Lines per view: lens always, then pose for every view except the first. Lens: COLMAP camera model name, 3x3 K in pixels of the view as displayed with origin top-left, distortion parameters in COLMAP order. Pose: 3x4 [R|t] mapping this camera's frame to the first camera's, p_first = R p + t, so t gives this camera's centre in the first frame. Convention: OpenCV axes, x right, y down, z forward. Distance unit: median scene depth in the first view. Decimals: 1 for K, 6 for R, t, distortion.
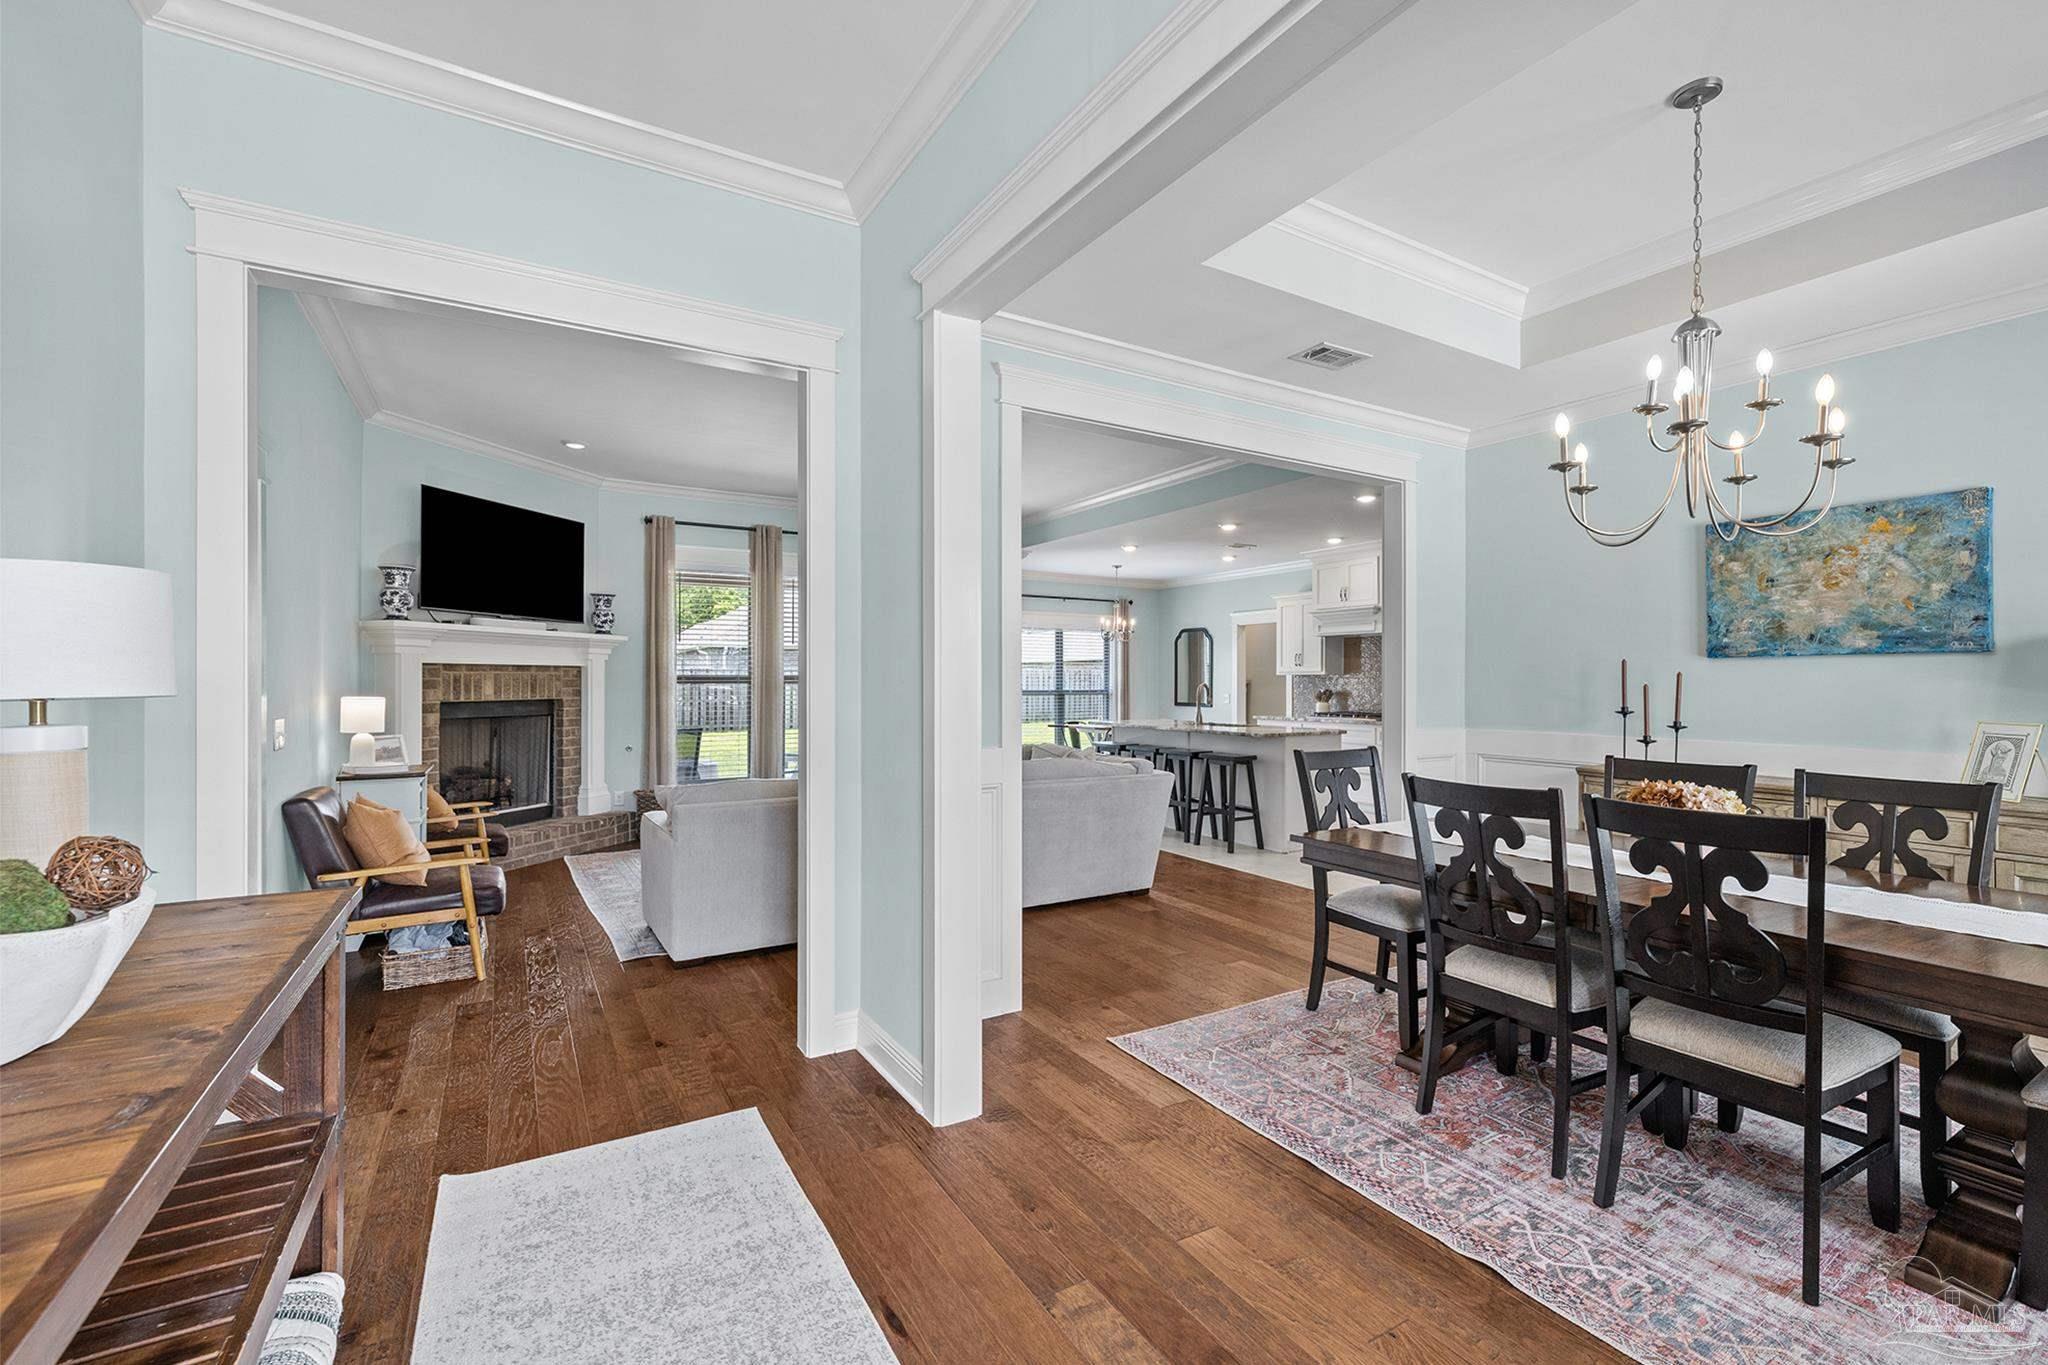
lens RADIAL K [[850.7, 0, 1035.7], [0, 850.7, 677.2], [0, 0, 1]] dist [0.002738, 0.000342]
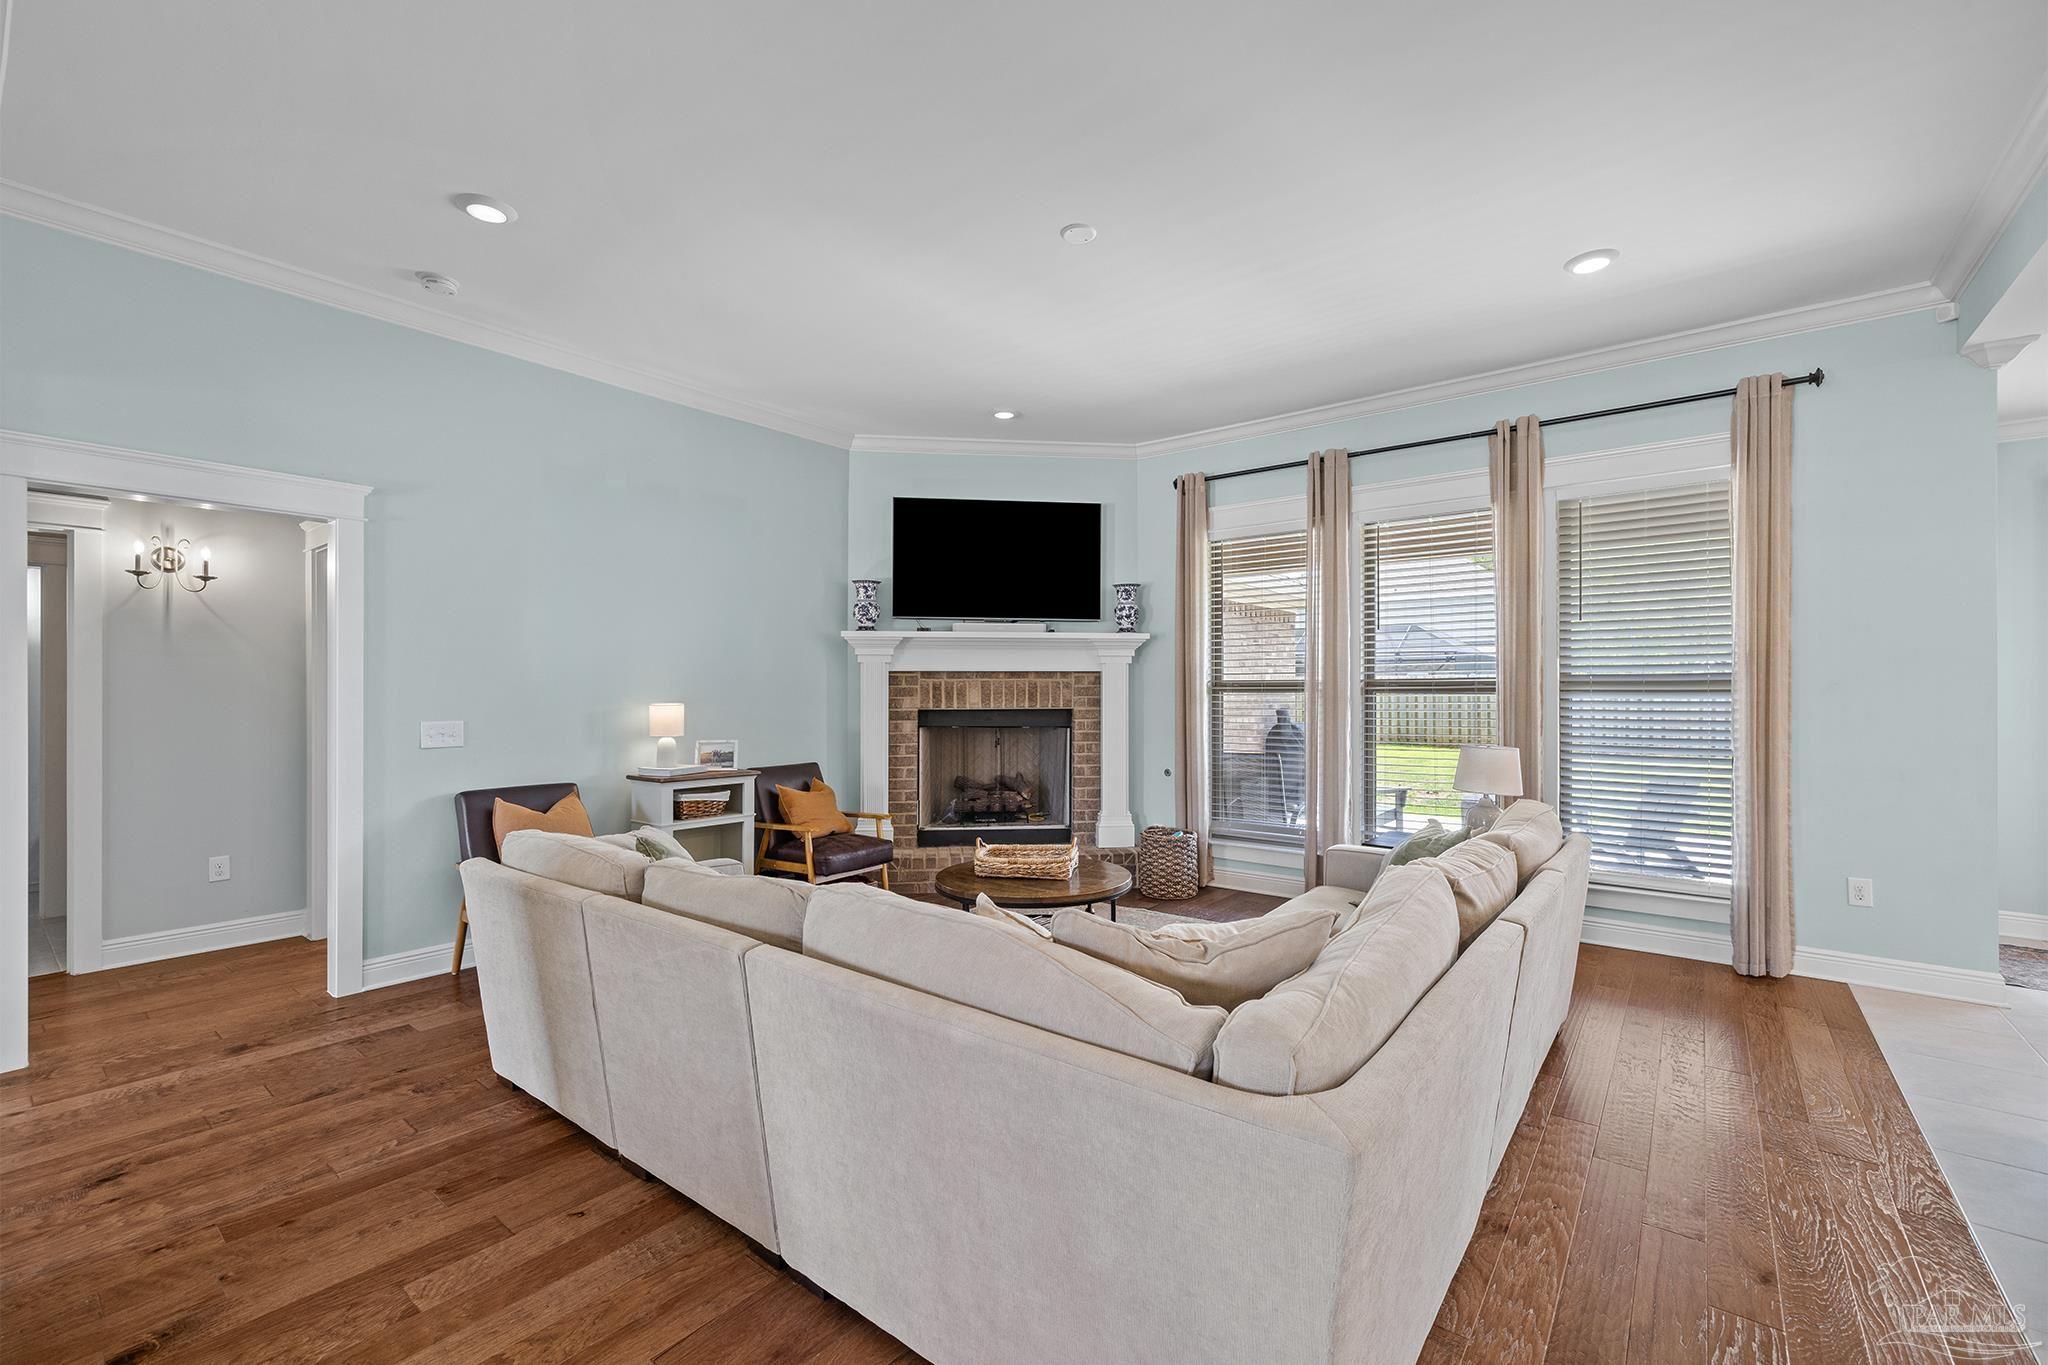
lens RADIAL K [[850.7, 0, 1024.8], [0, 850.7, 684.6], [0, 0, 1]] dist [0.002738, 0.000342]
pose [[0.373459, -0.003612, -0.927640, 0.241928], [0.004911, 0.999986, -0.001917, 0.001979], [0.927634, -0.003840, 0.373472, 0.642888]]
